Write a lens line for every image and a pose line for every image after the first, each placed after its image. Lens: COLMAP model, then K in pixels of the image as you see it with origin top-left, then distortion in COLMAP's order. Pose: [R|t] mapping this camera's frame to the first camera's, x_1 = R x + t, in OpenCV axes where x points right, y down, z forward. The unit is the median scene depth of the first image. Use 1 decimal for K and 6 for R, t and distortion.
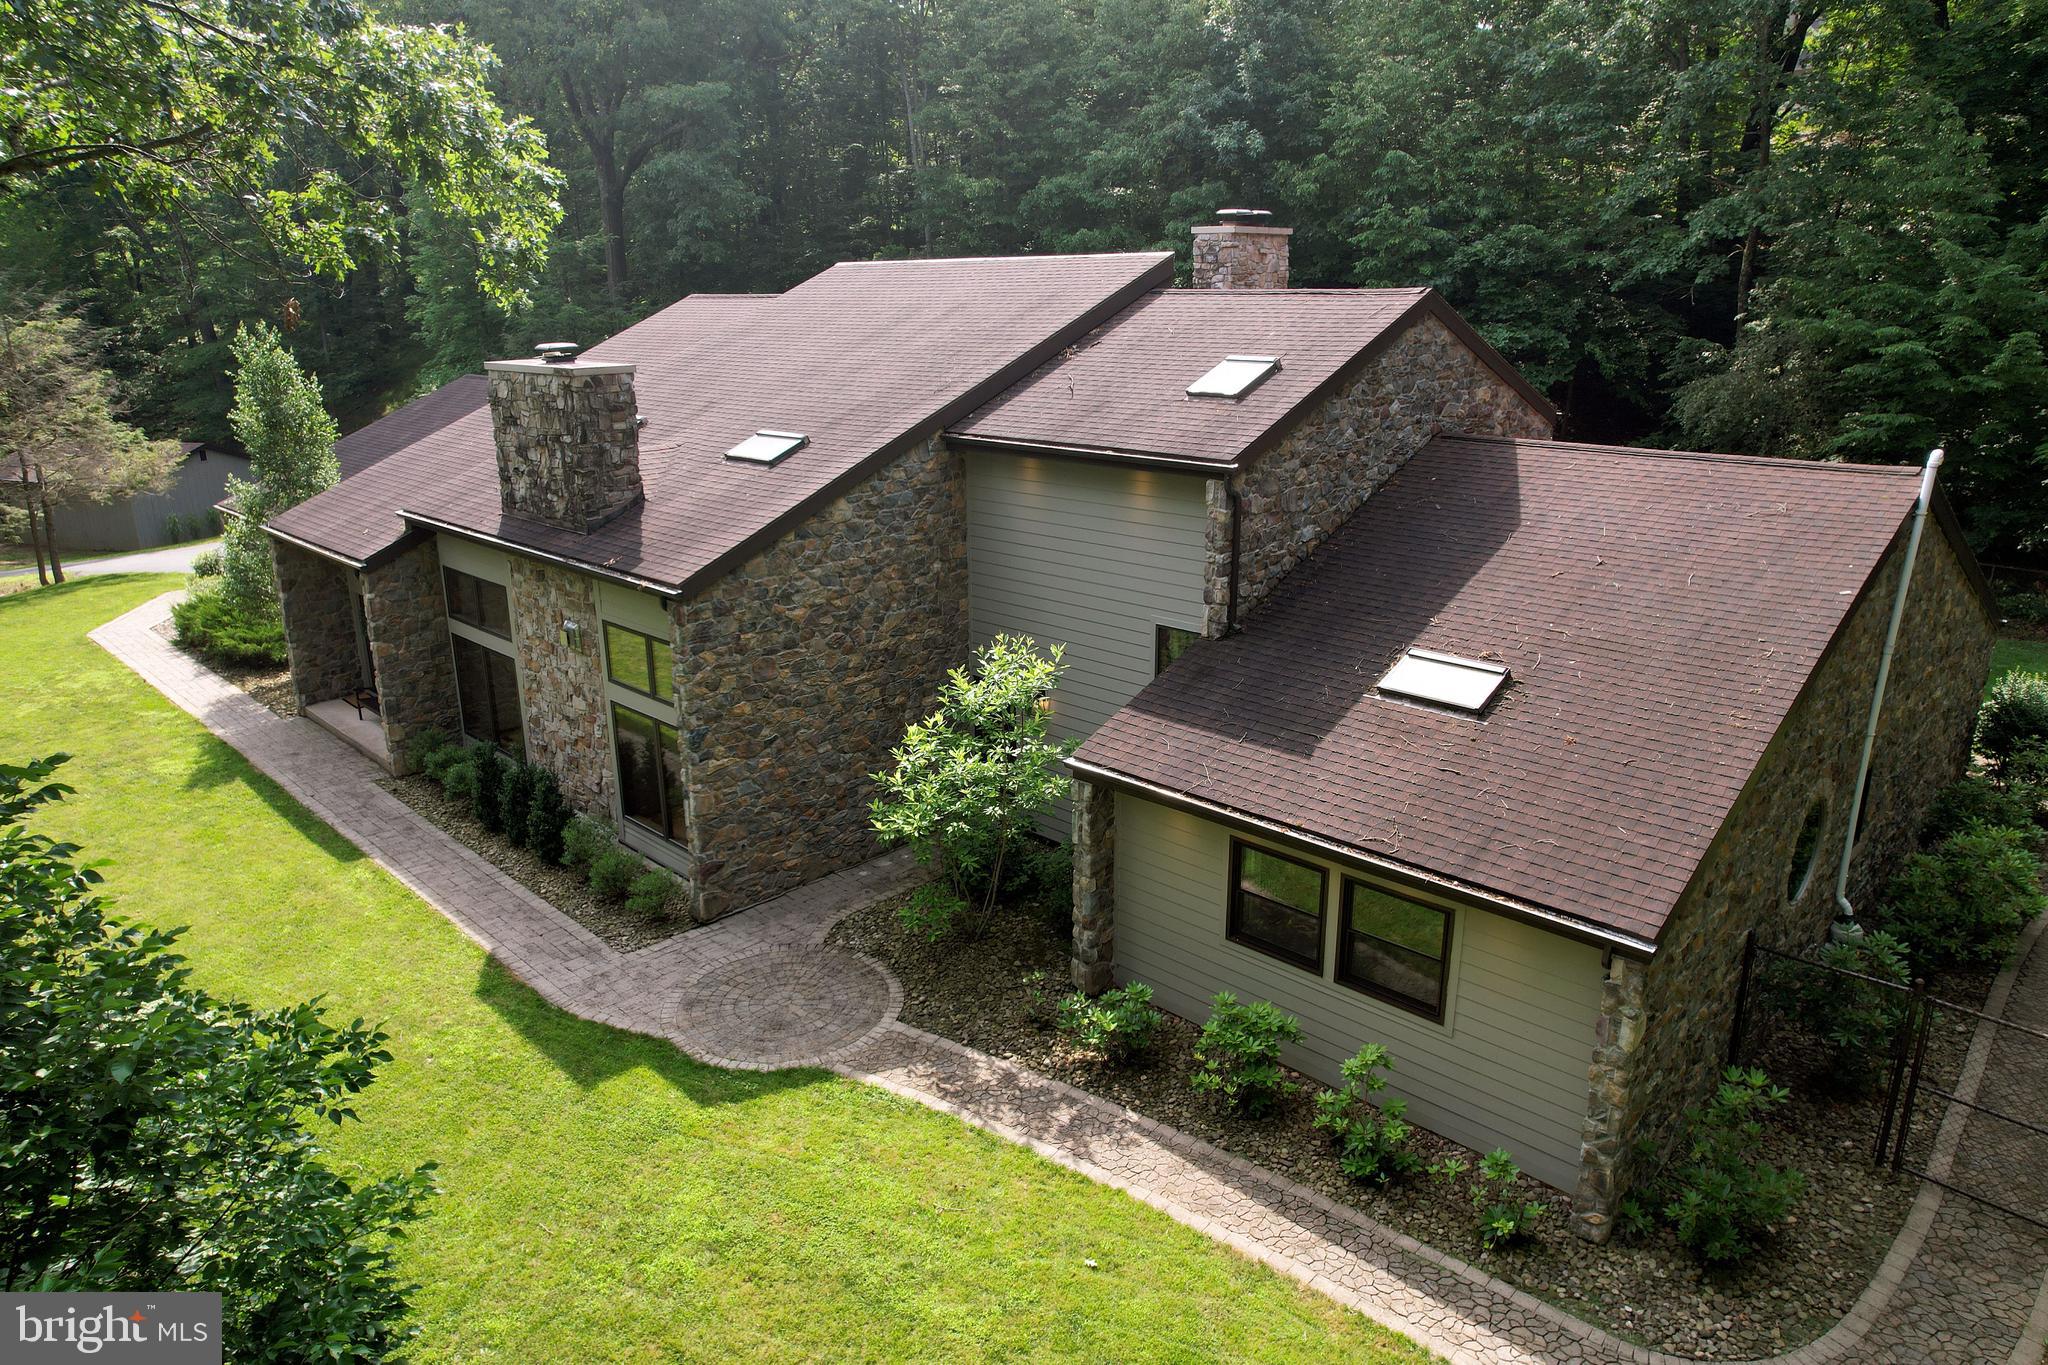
lens RADIAL K [[1306.4, 0, 1033.1], [0, 1306.4, 682.2], [0, 0, 1]] dist [-0.084641, 0.093200]
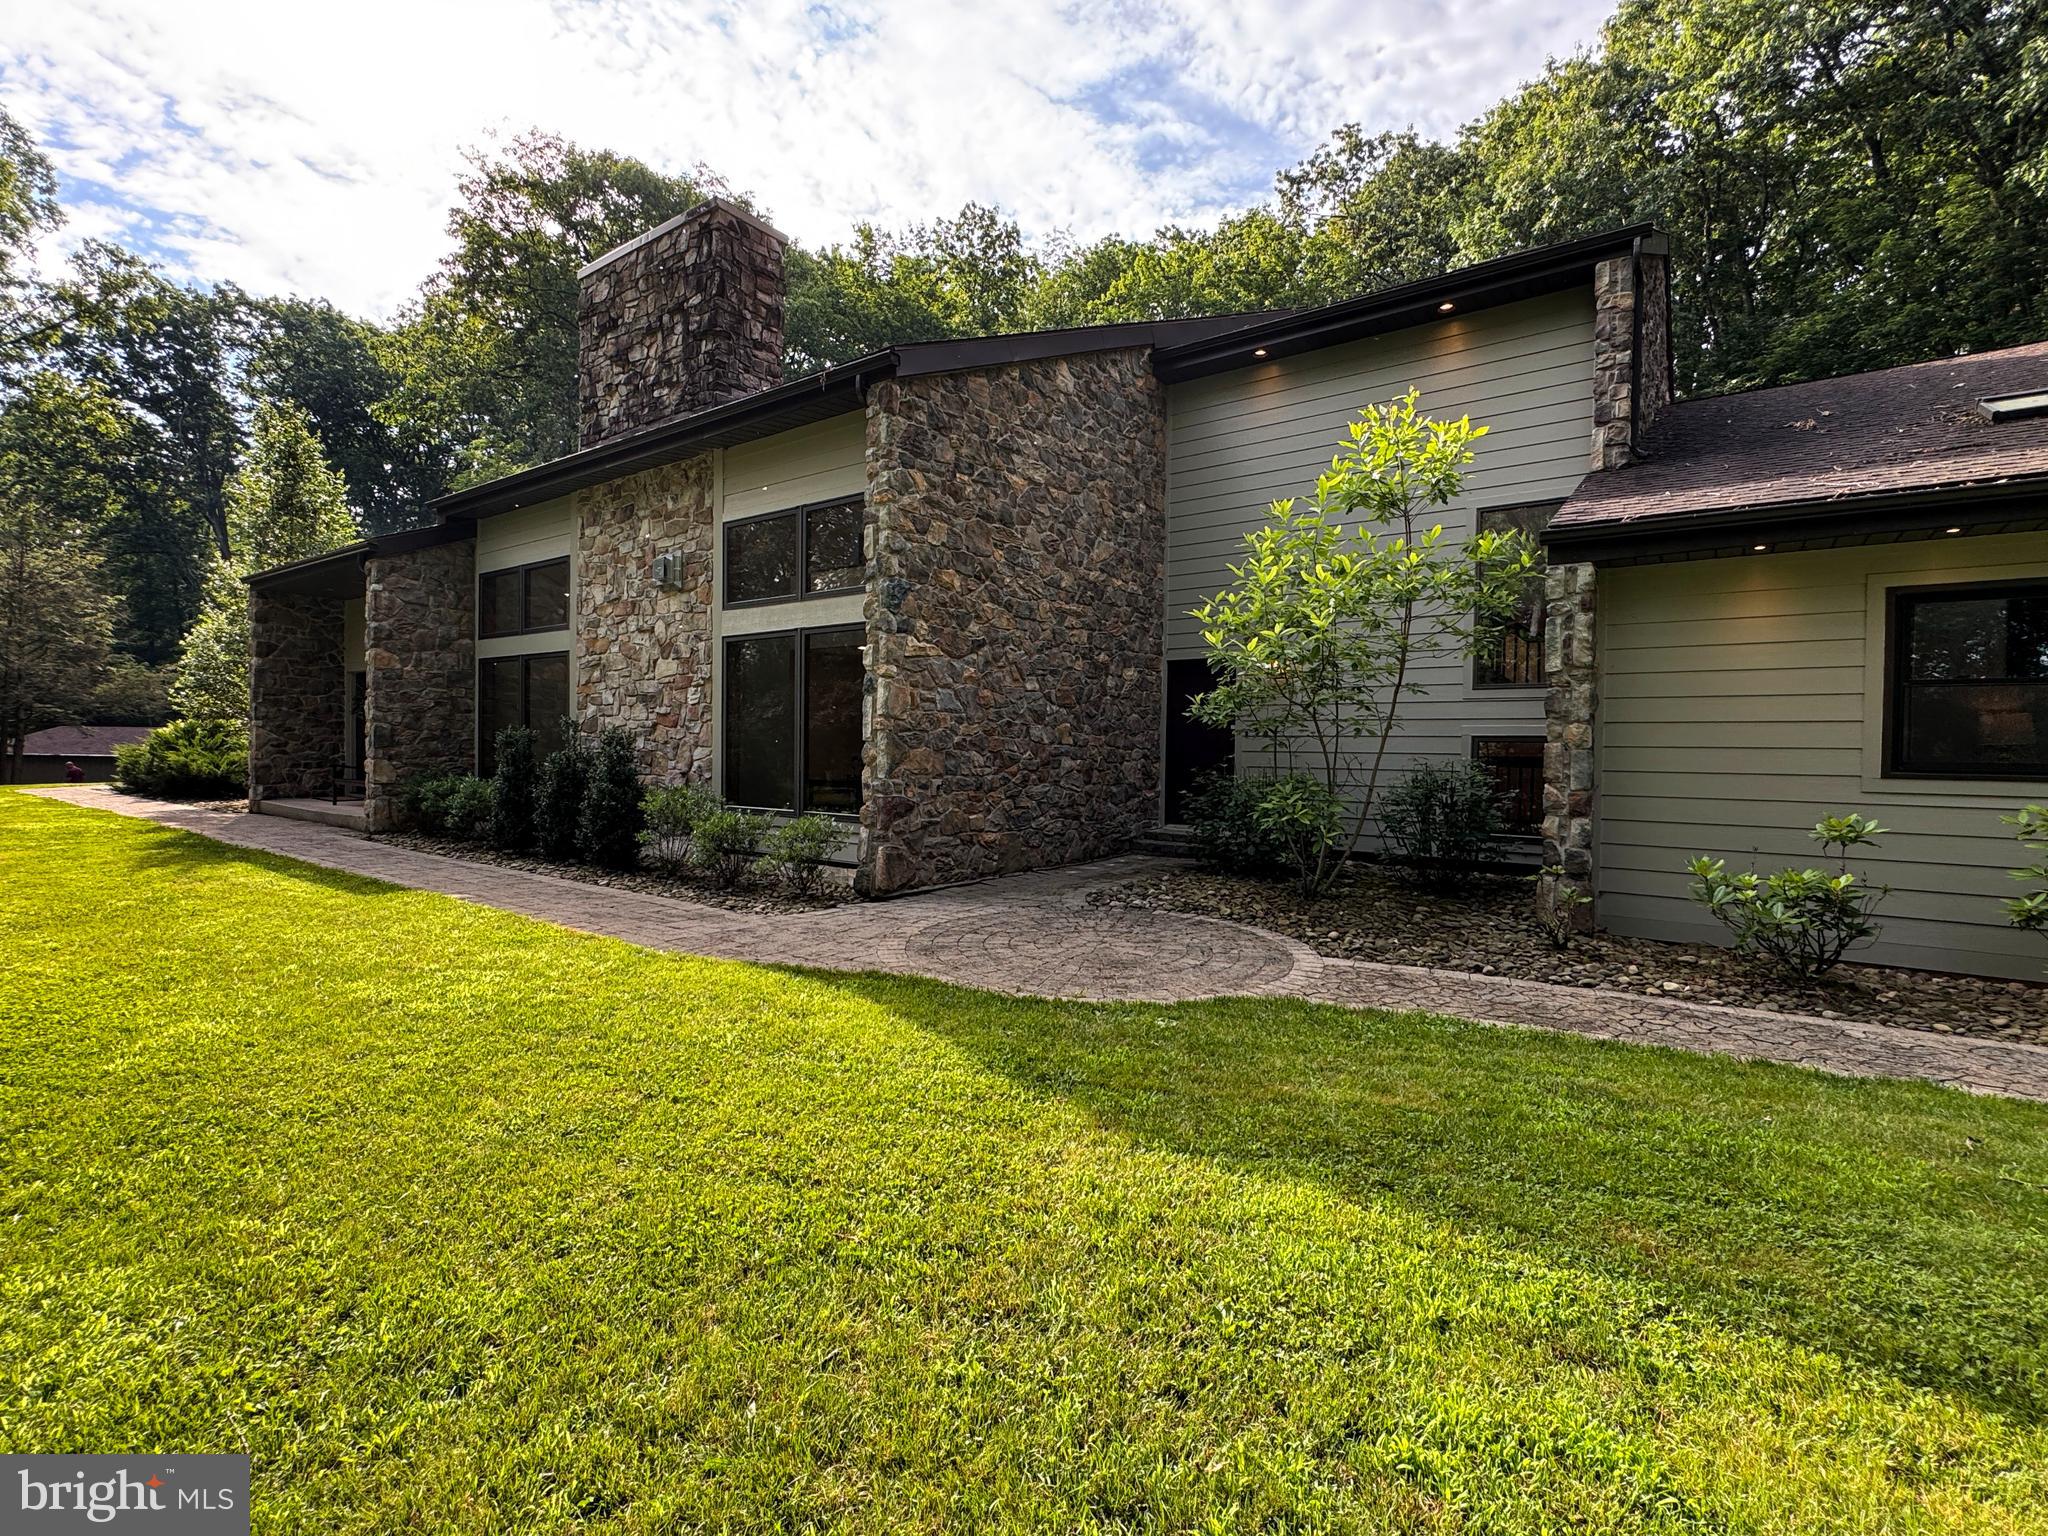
lens RADIAL K [[939.0, 0, 1019.9], [0, 939.0, 763.6], [0, 0, 1]] dist [0.004378, 0.000546]
pose [[0.991394, 0.016542, 0.129861, -0.235520], [0.019140, 0.963007, -0.268796, 0.236330], [-0.129503, 0.268968, 0.954403, 0.508530]]
